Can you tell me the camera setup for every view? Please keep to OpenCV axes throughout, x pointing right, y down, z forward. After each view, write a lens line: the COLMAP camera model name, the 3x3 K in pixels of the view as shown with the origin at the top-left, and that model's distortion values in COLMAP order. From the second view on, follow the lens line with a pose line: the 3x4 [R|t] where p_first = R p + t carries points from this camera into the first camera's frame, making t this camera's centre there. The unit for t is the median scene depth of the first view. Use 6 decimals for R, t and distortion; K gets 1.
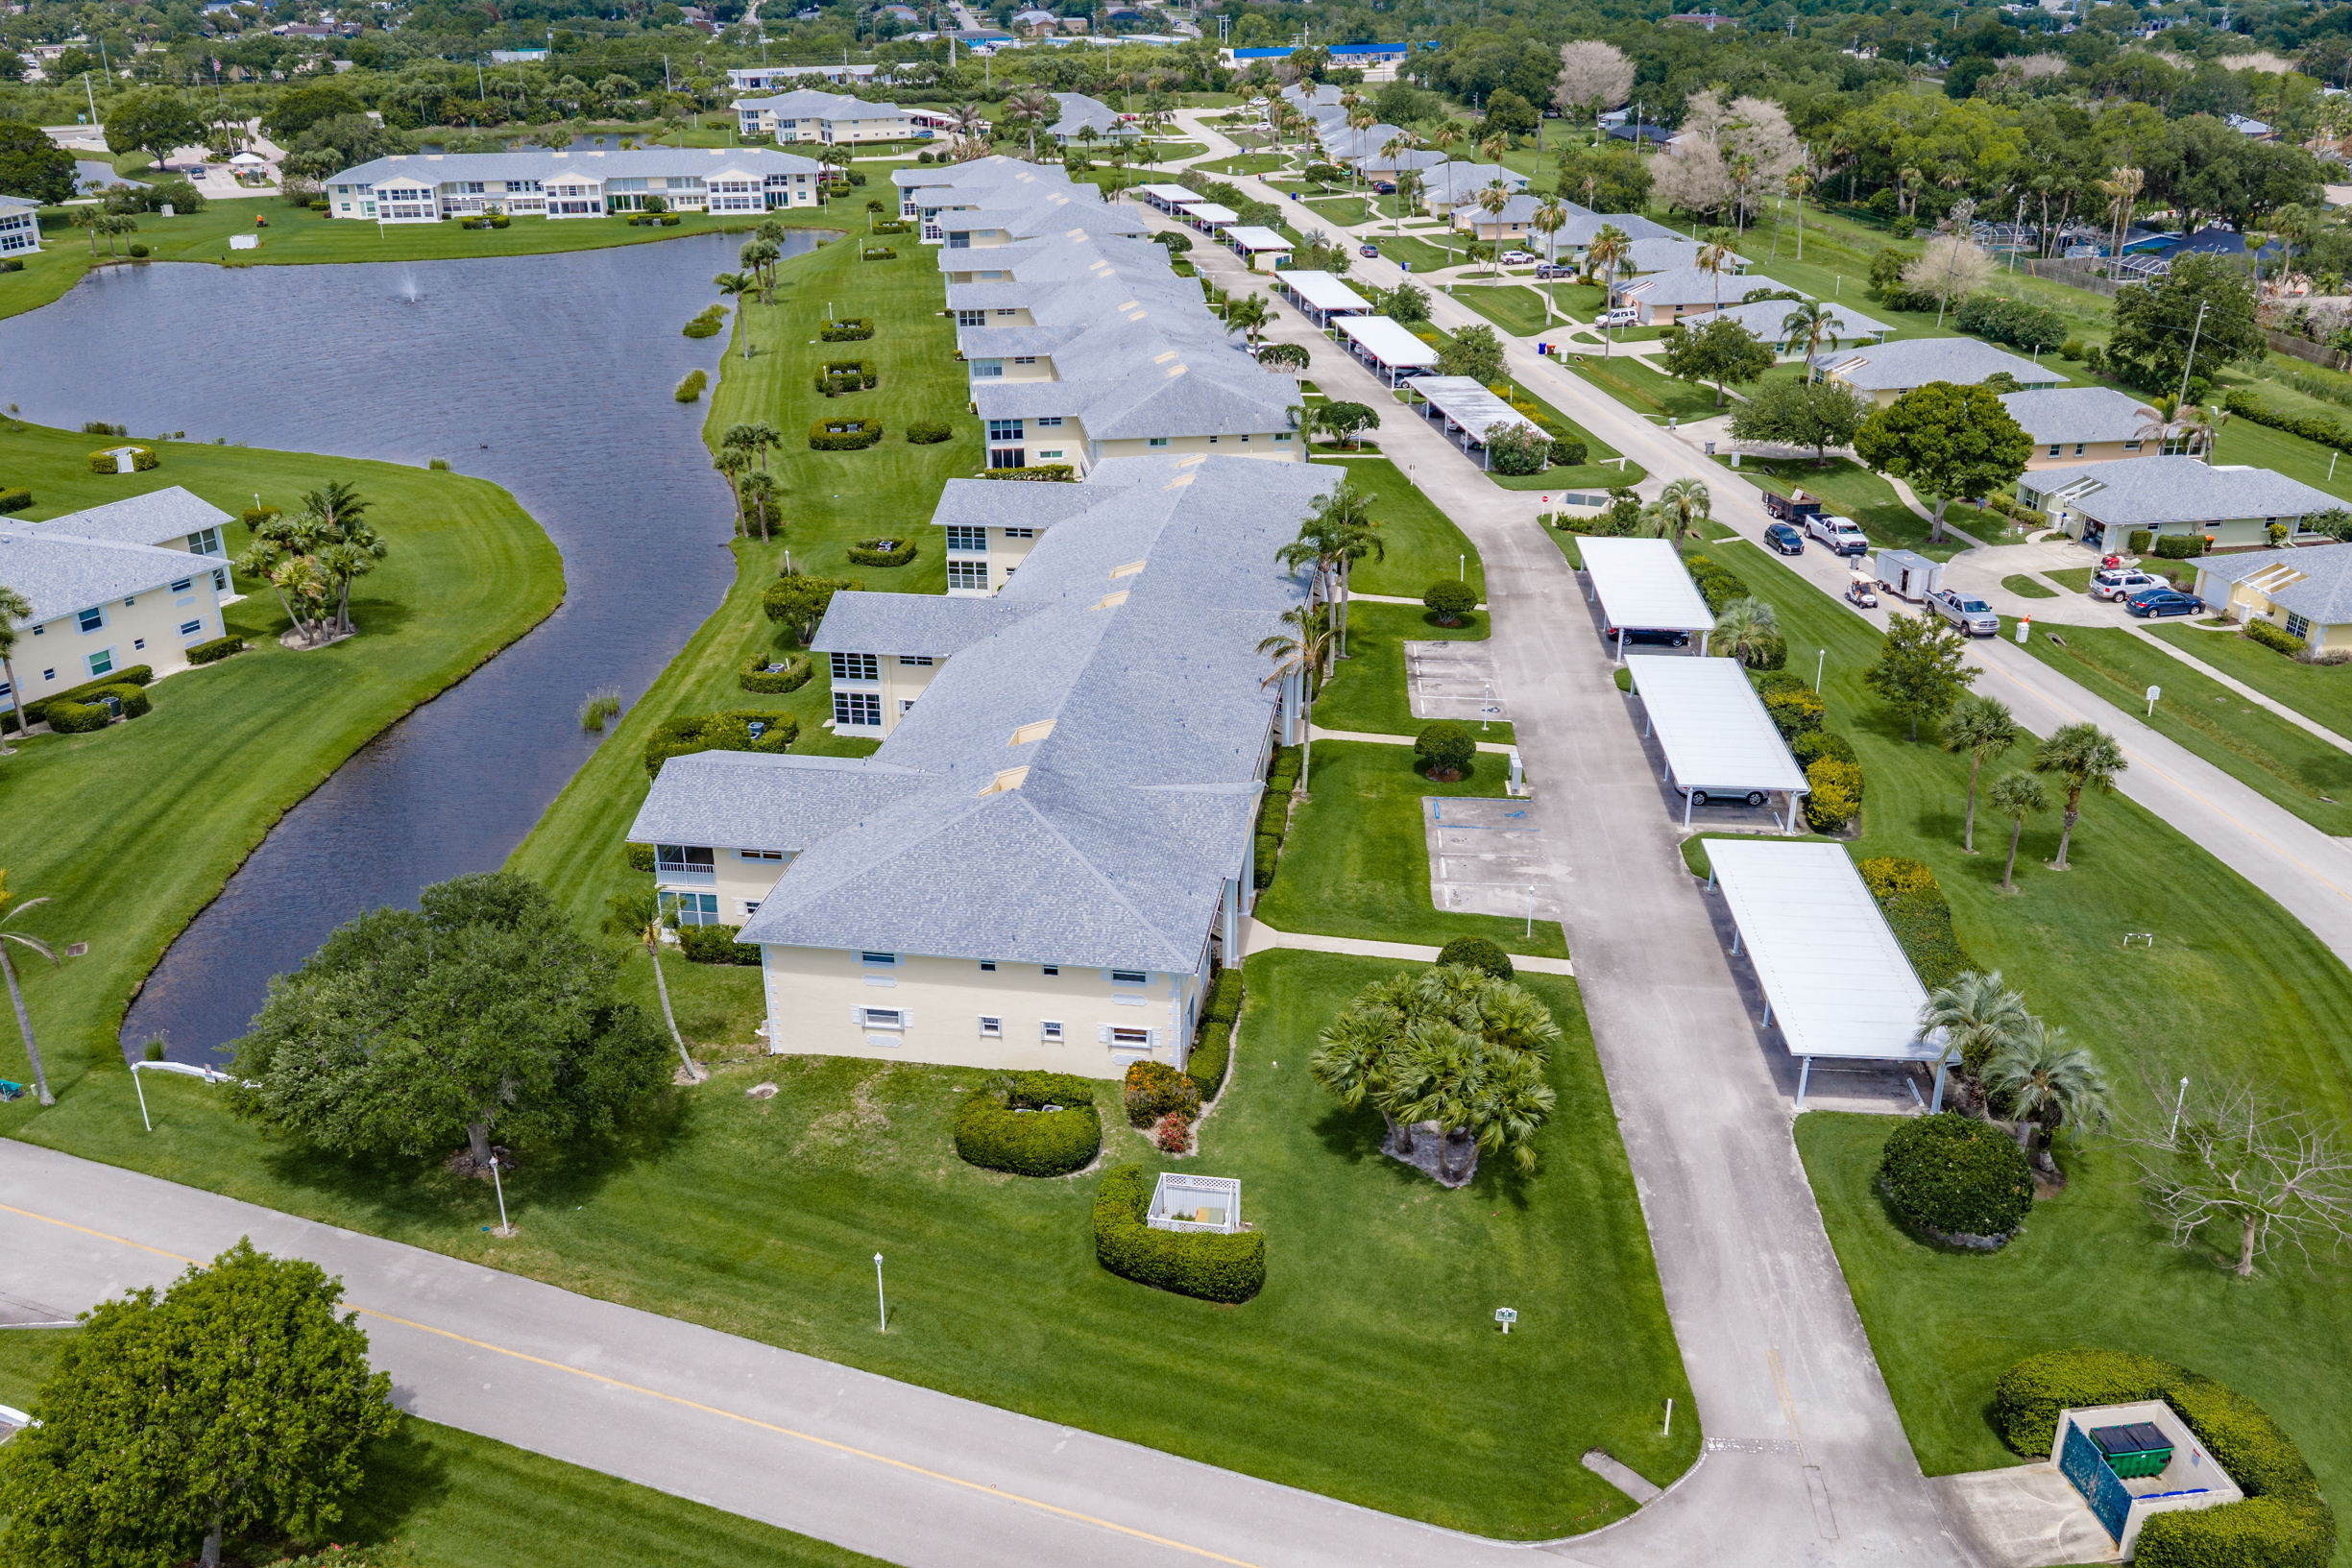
lens RADIAL K [[1945.3, 0, 1176.0], [0, 1945.3, 784.0], [0, 0, 1]] dist [0.011457, -0.016789]
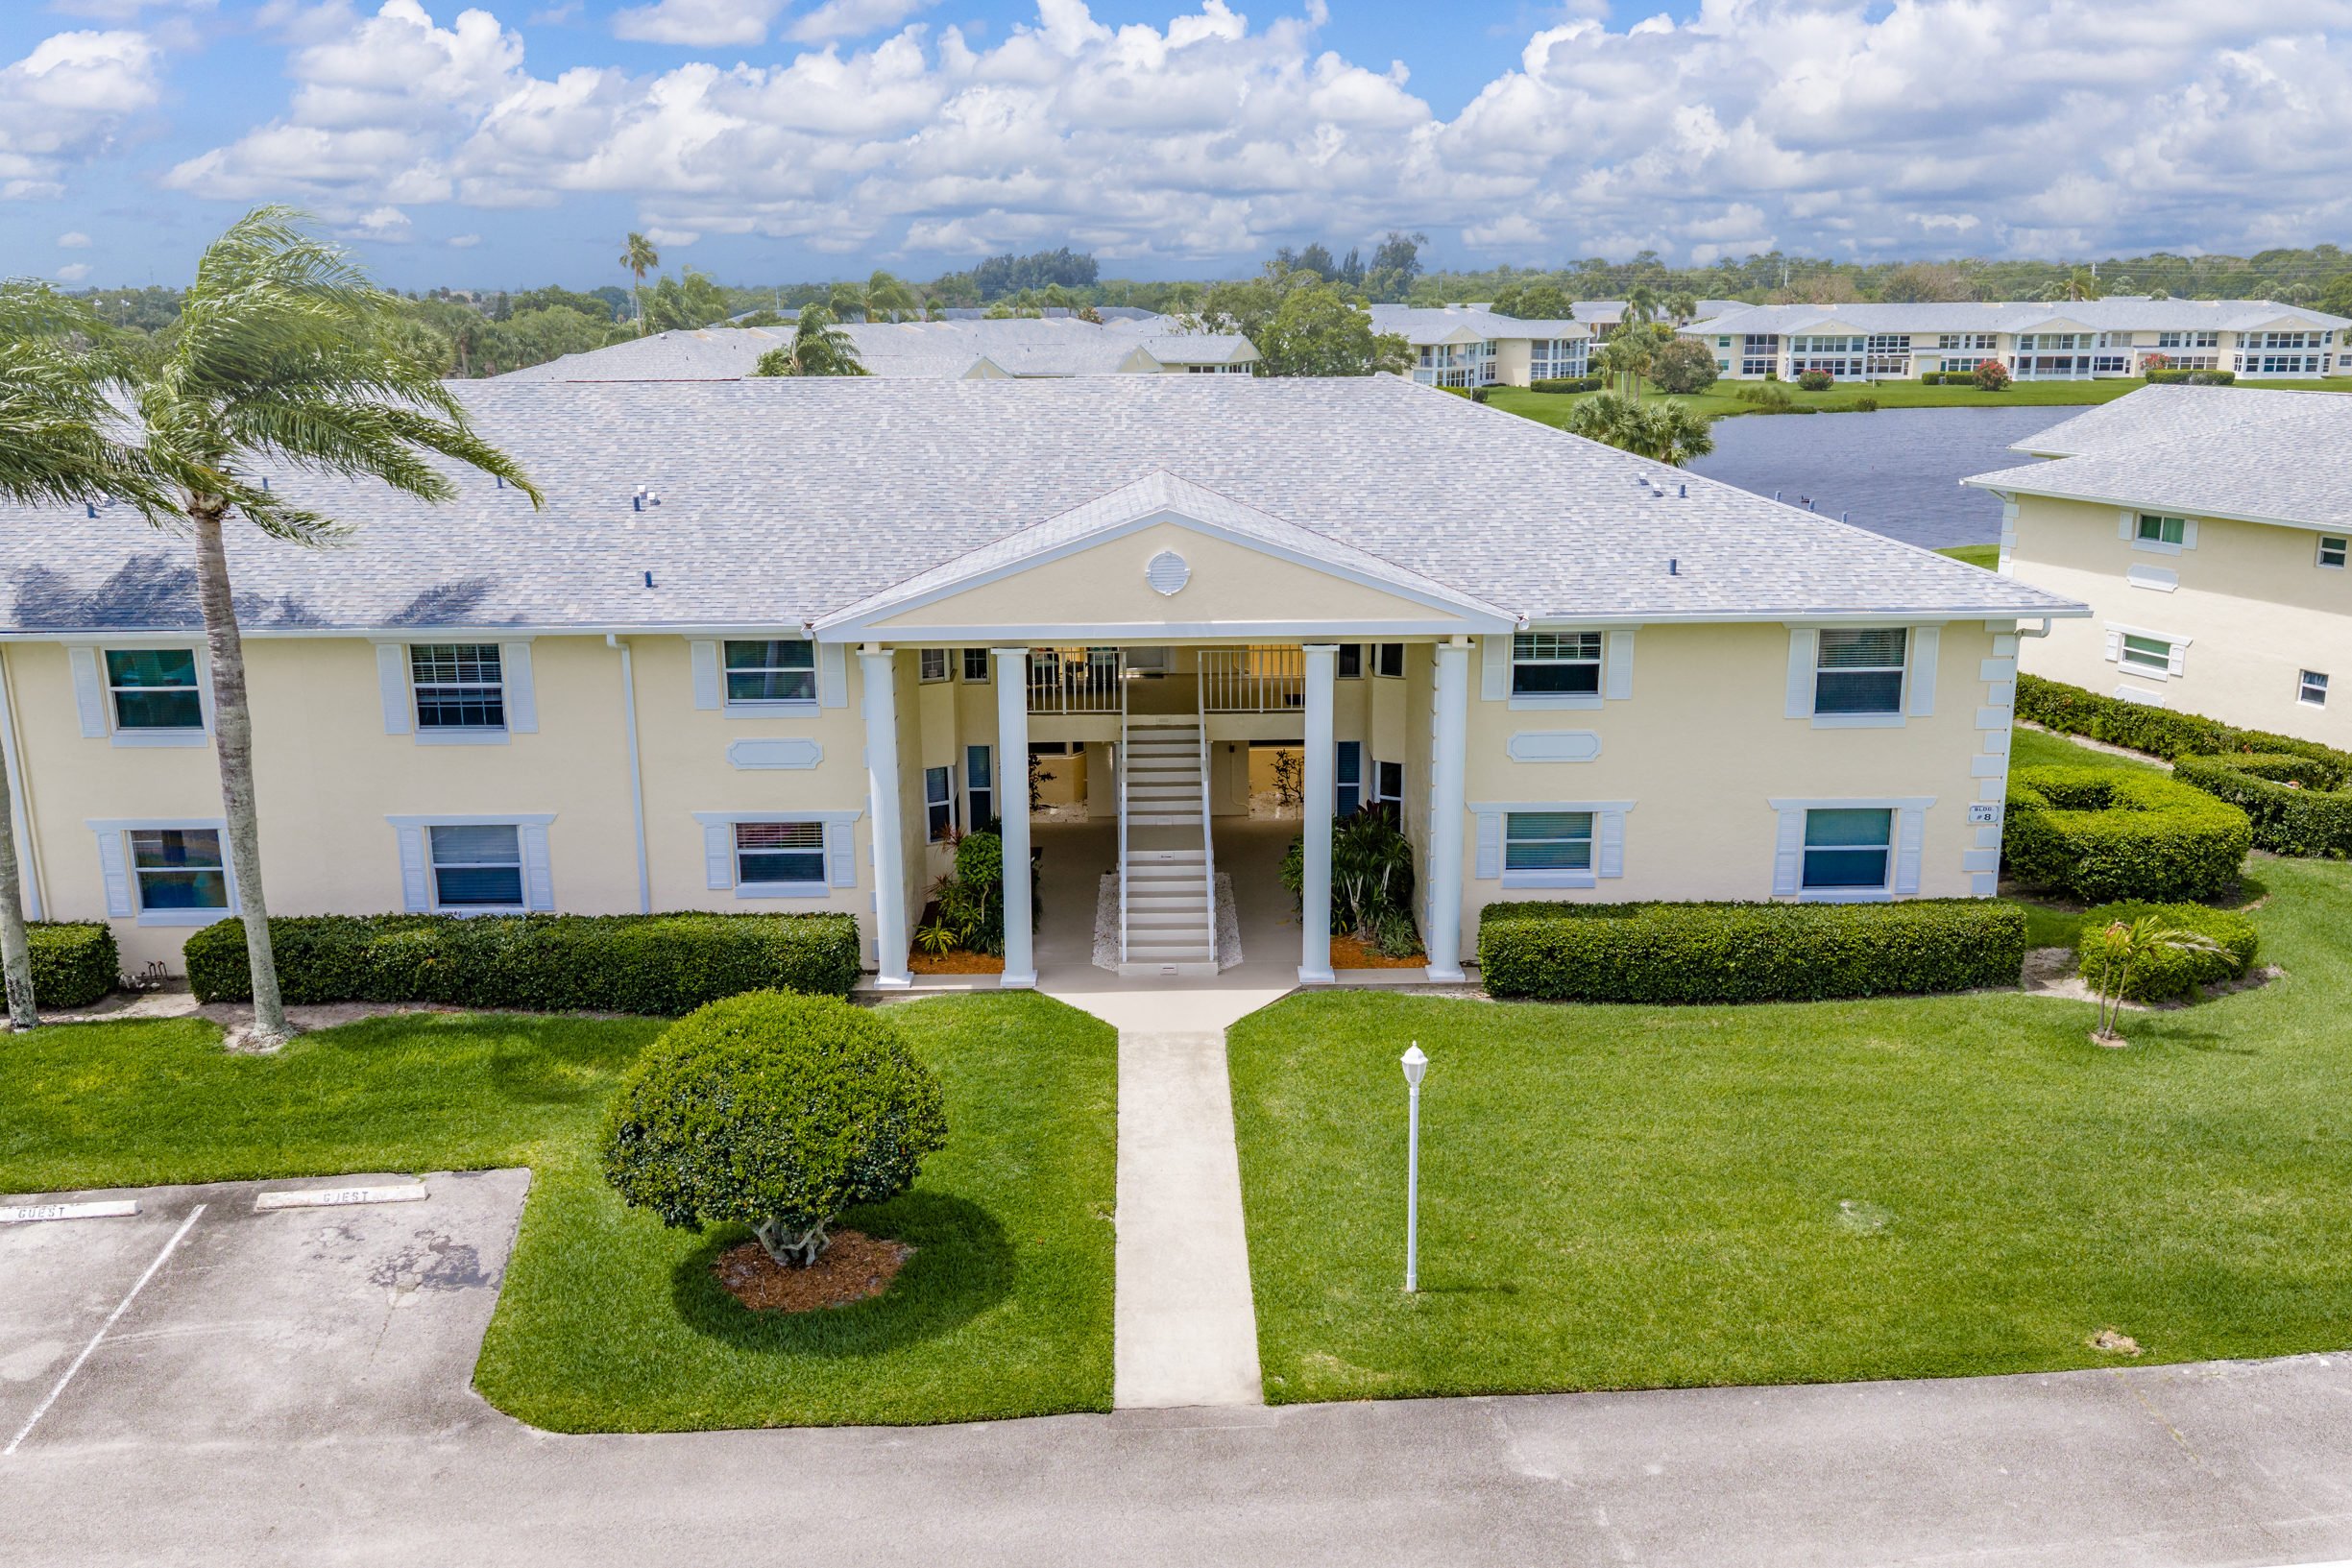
lens RADIAL K [[1945.3, 0, 1176.0], [0, 1945.3, 784.0], [0, 0, 1]] dist [0.011457, -0.016789]
pose [[0.161926, 0.239855, -0.957209, 0.309707], [-0.389342, 0.906847, 0.161373, -0.169342], [0.906749, 0.346551, 0.240228, 1.041886]]
